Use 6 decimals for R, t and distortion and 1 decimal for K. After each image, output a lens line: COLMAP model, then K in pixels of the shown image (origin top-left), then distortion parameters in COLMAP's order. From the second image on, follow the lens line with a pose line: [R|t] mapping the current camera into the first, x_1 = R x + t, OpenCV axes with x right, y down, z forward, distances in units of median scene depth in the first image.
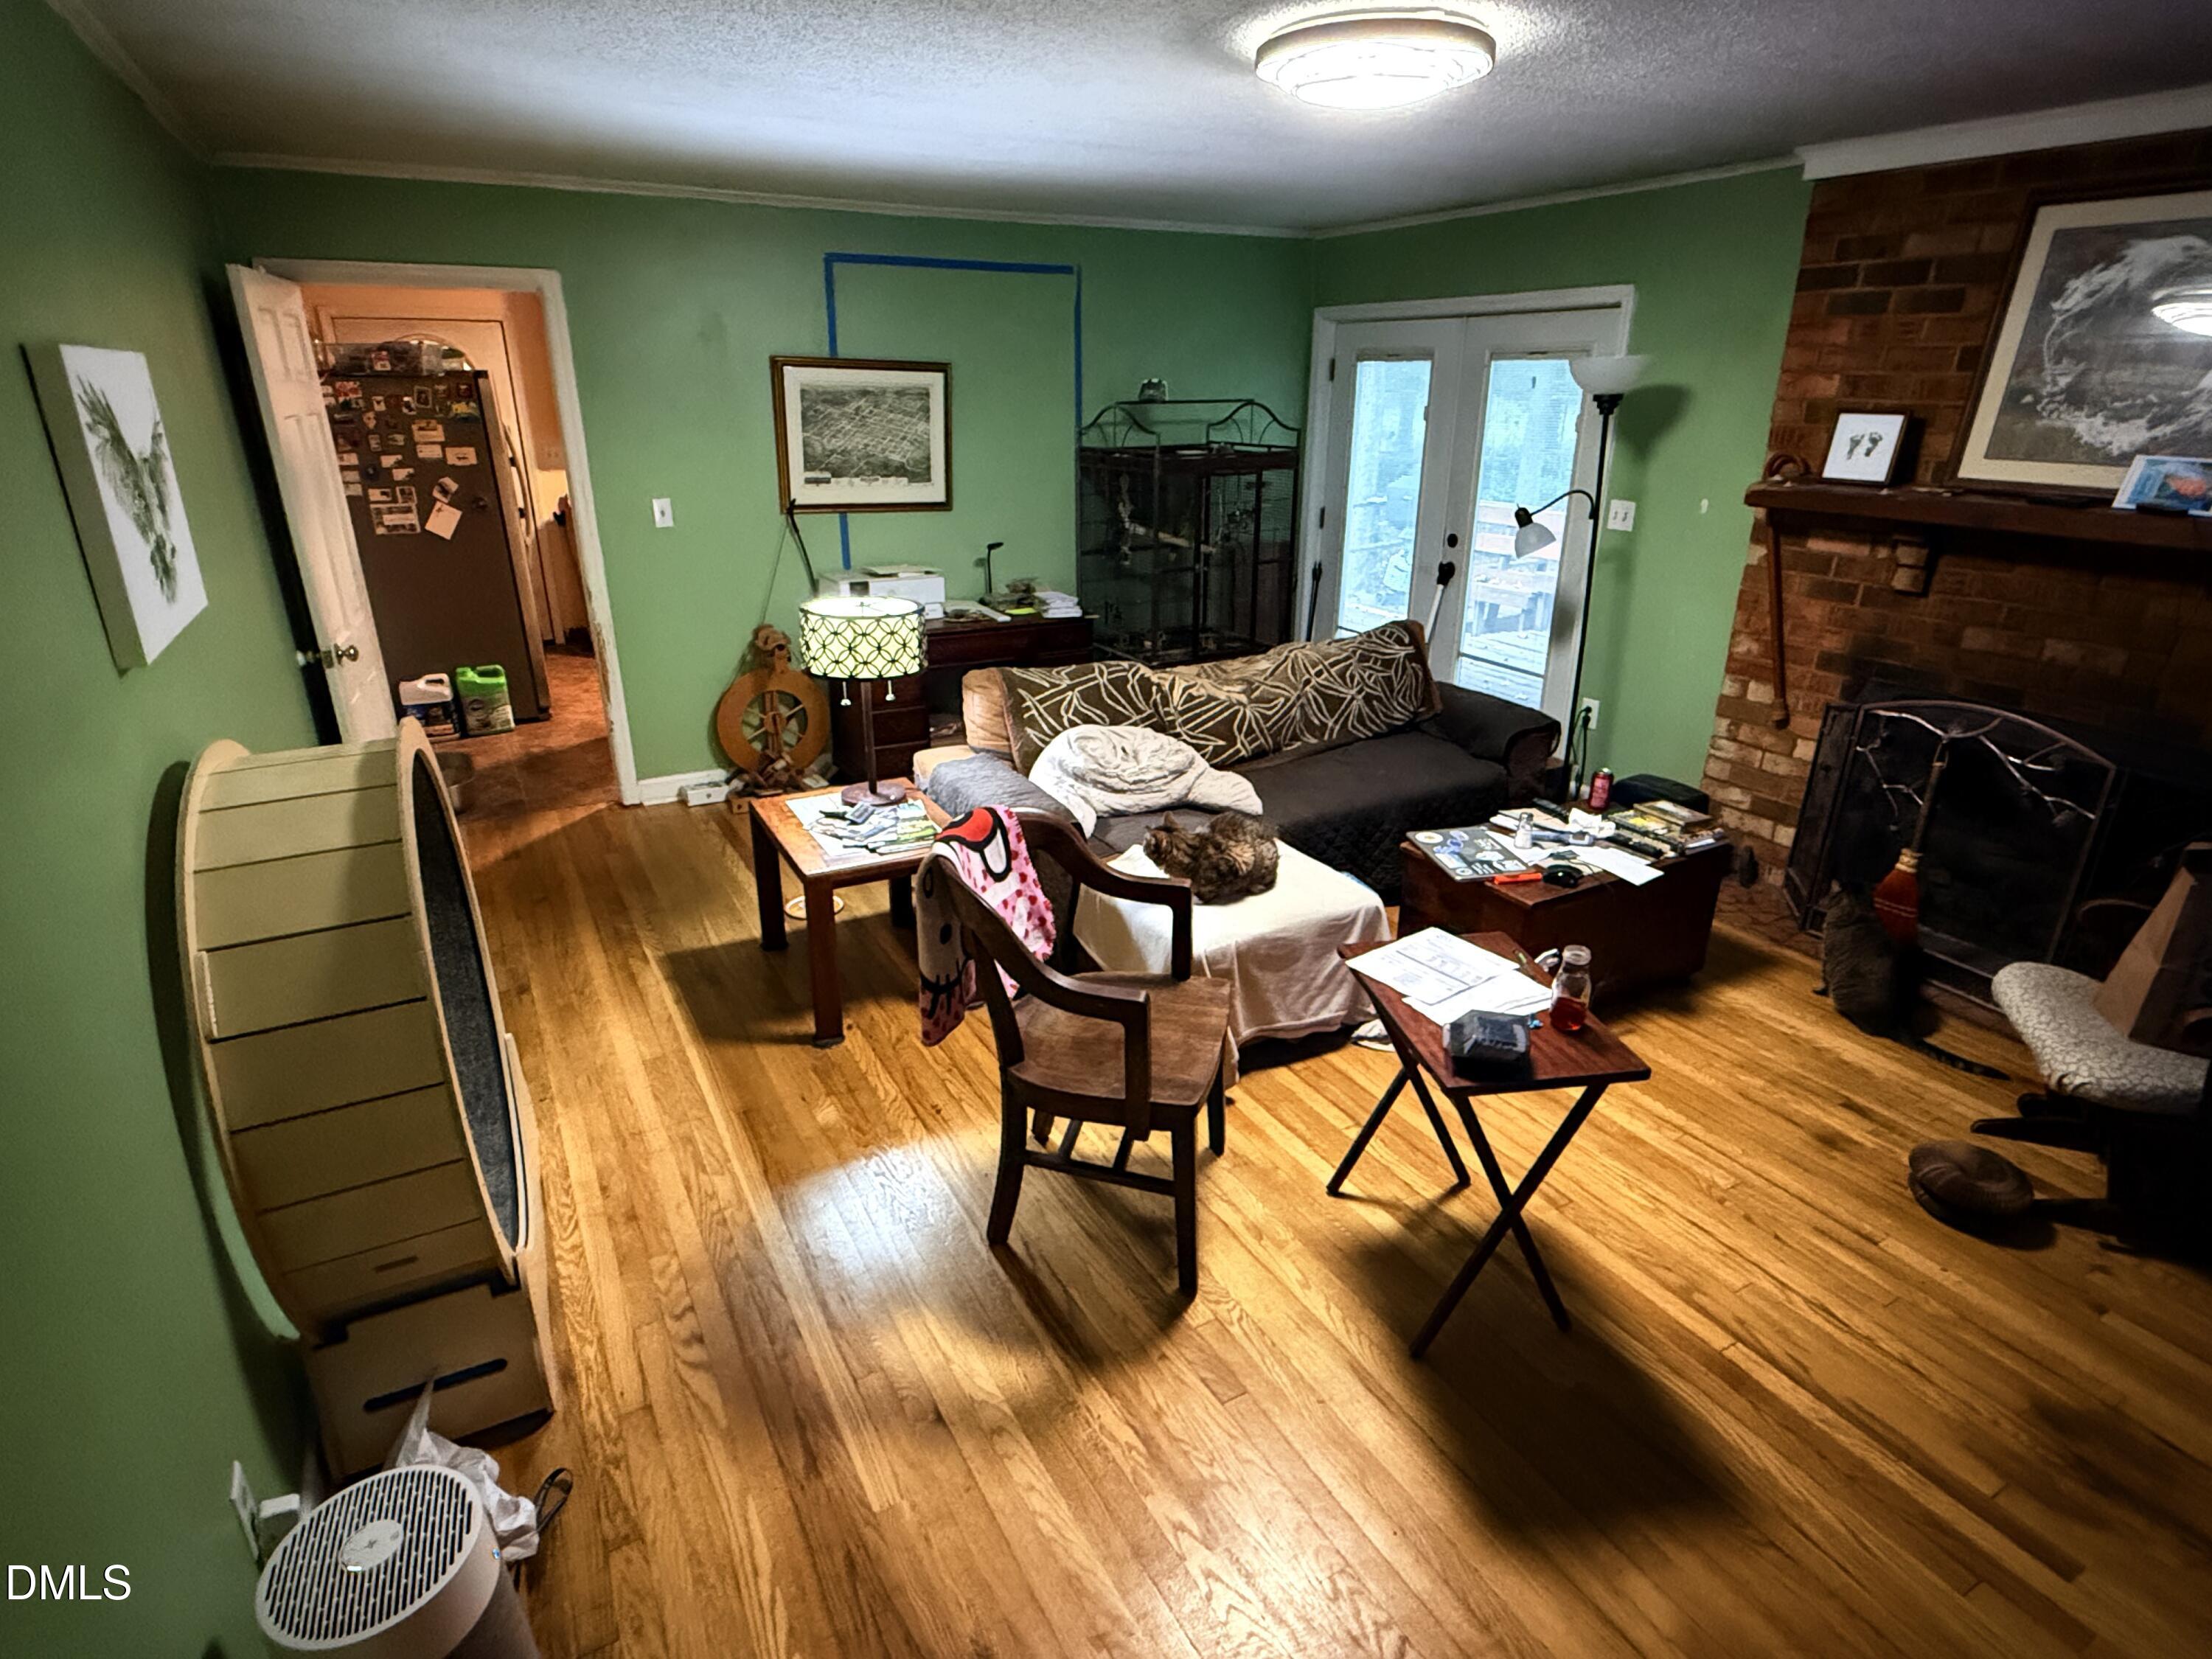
lens RADIAL K [[1177.5, 0, 1104.6], [0, 1177.5, 830.2], [0, 0, 1]] dist [0.004127, 0.002890]
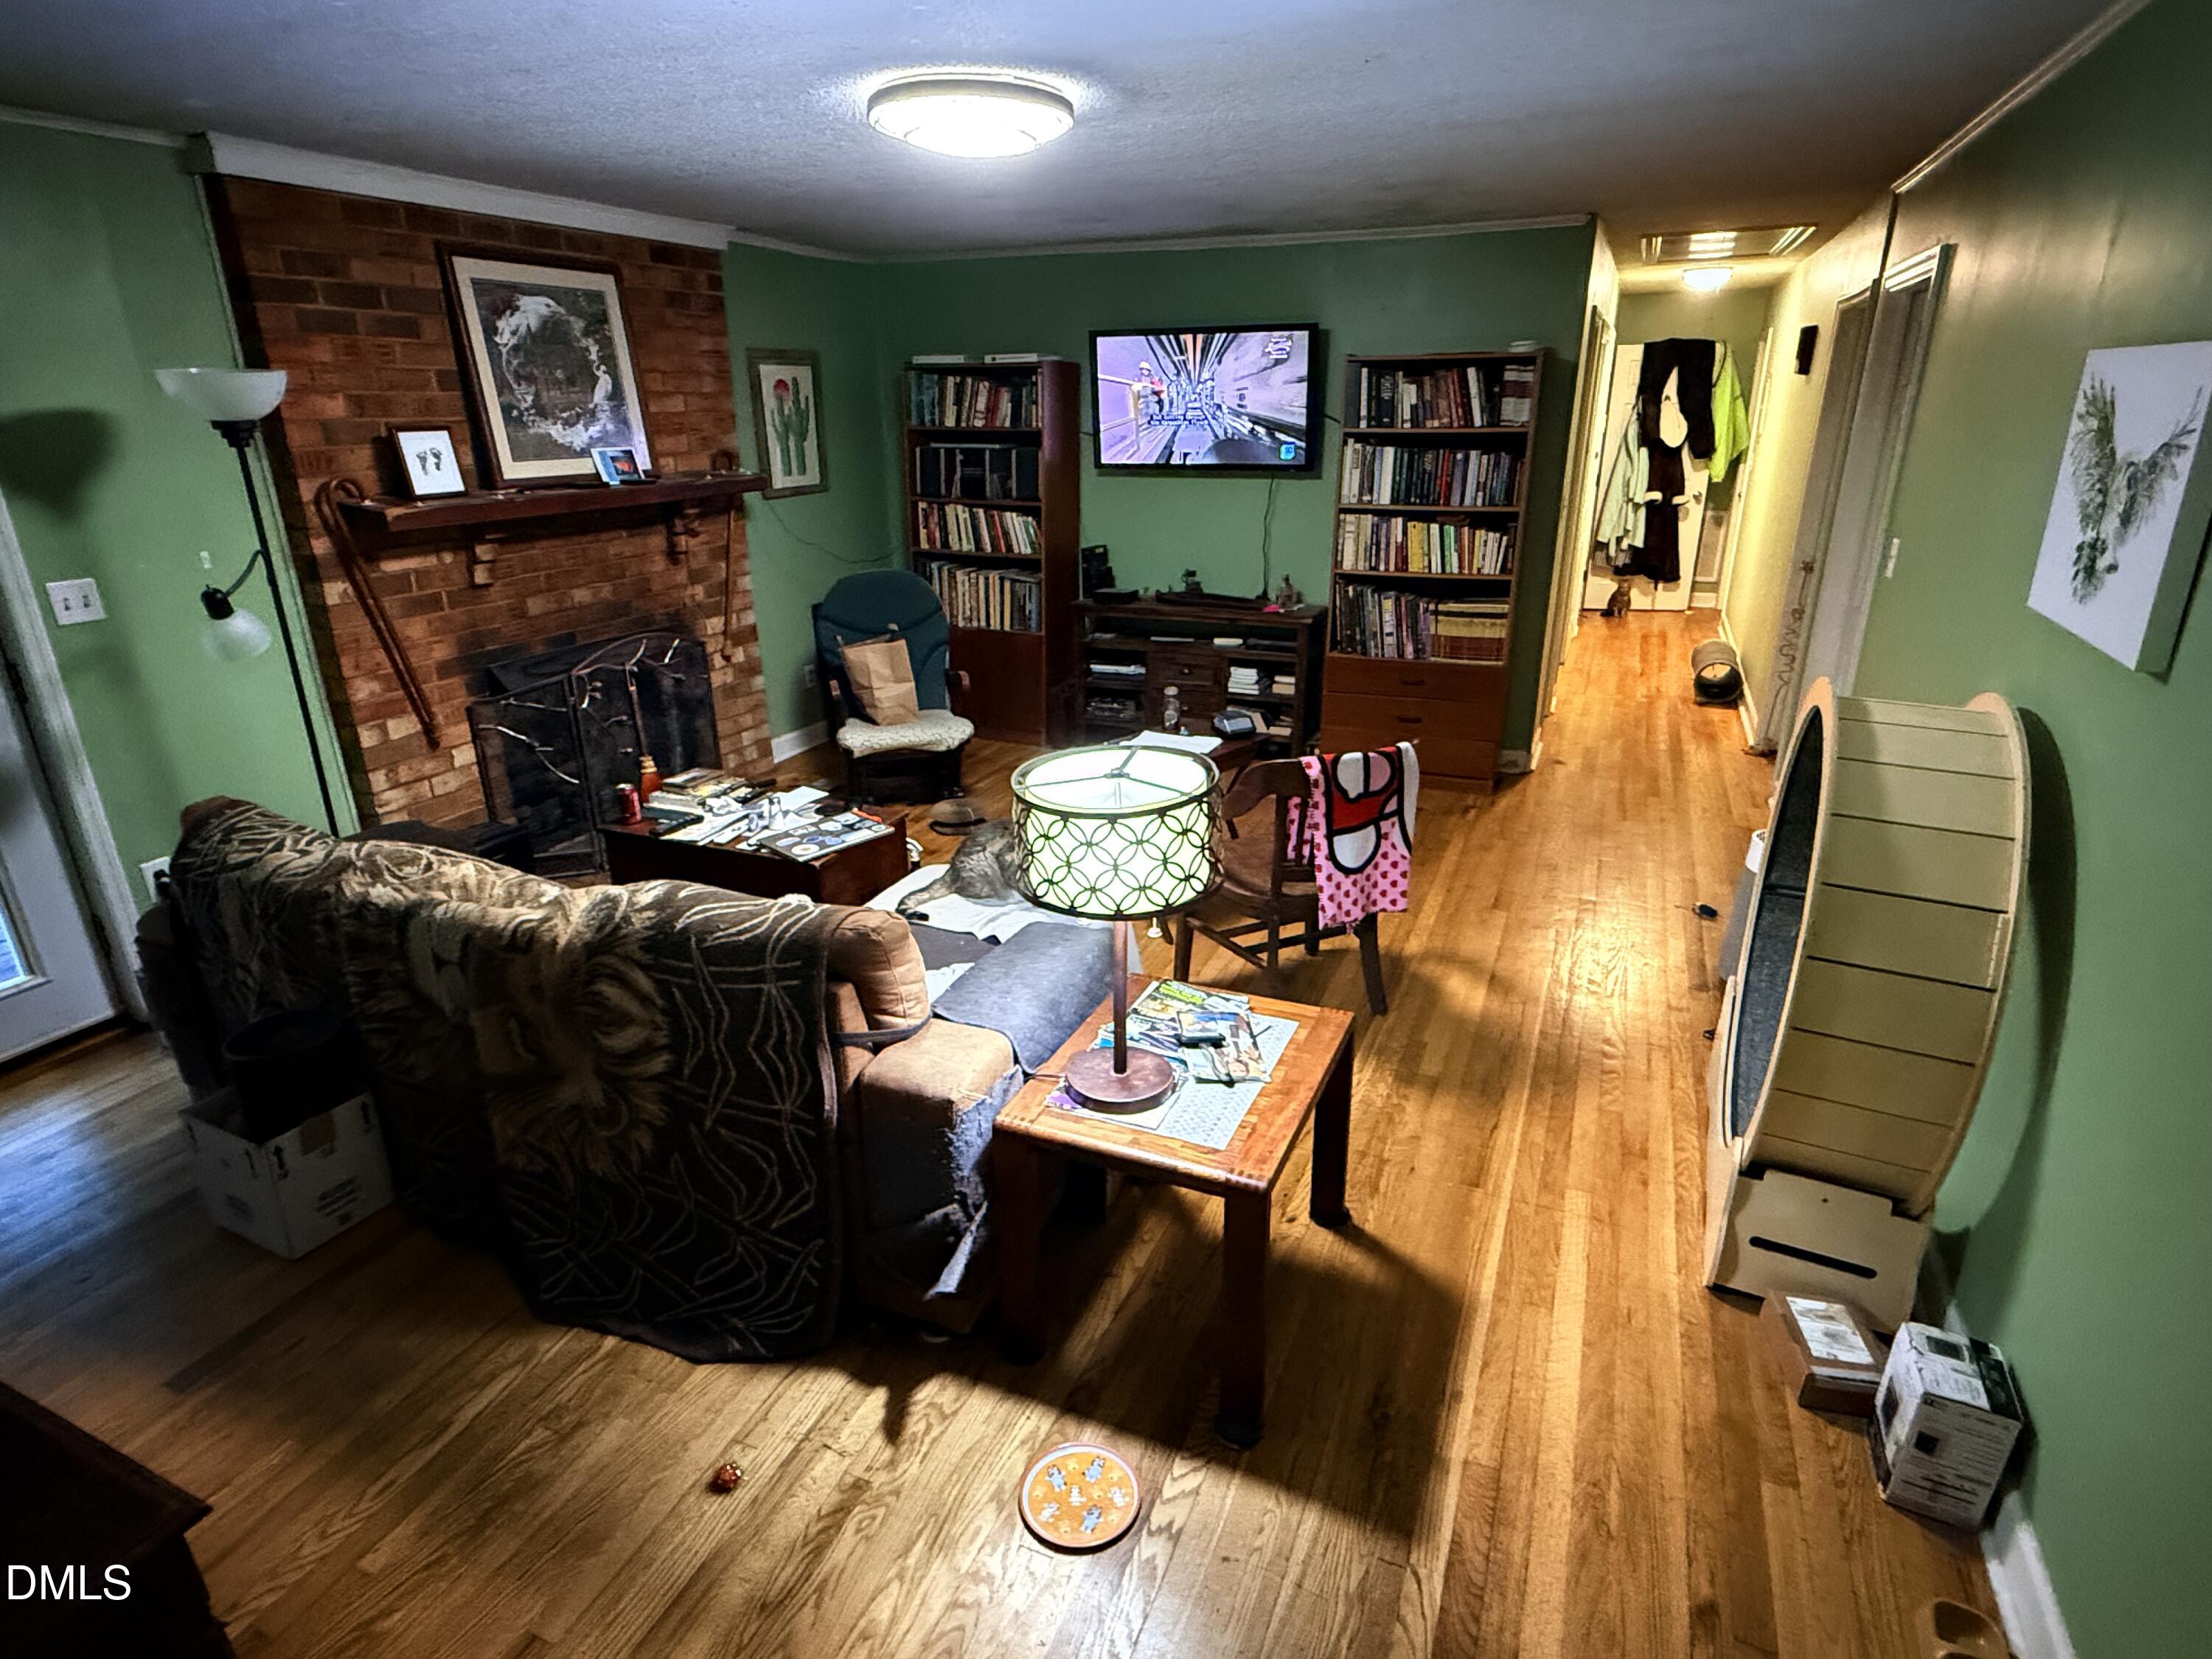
lens RADIAL K [[1177.5, 0, 1104.6], [0, 1177.5, 830.2], [0, 0, 1]] dist [0.004127, 0.002890]
pose [[-0.608403, -0.272016, 0.745556, -0.626663], [0.294988, 0.794612, 0.530636, -0.467561], [-0.736769, 0.542770, -0.403203, 1.219041]]
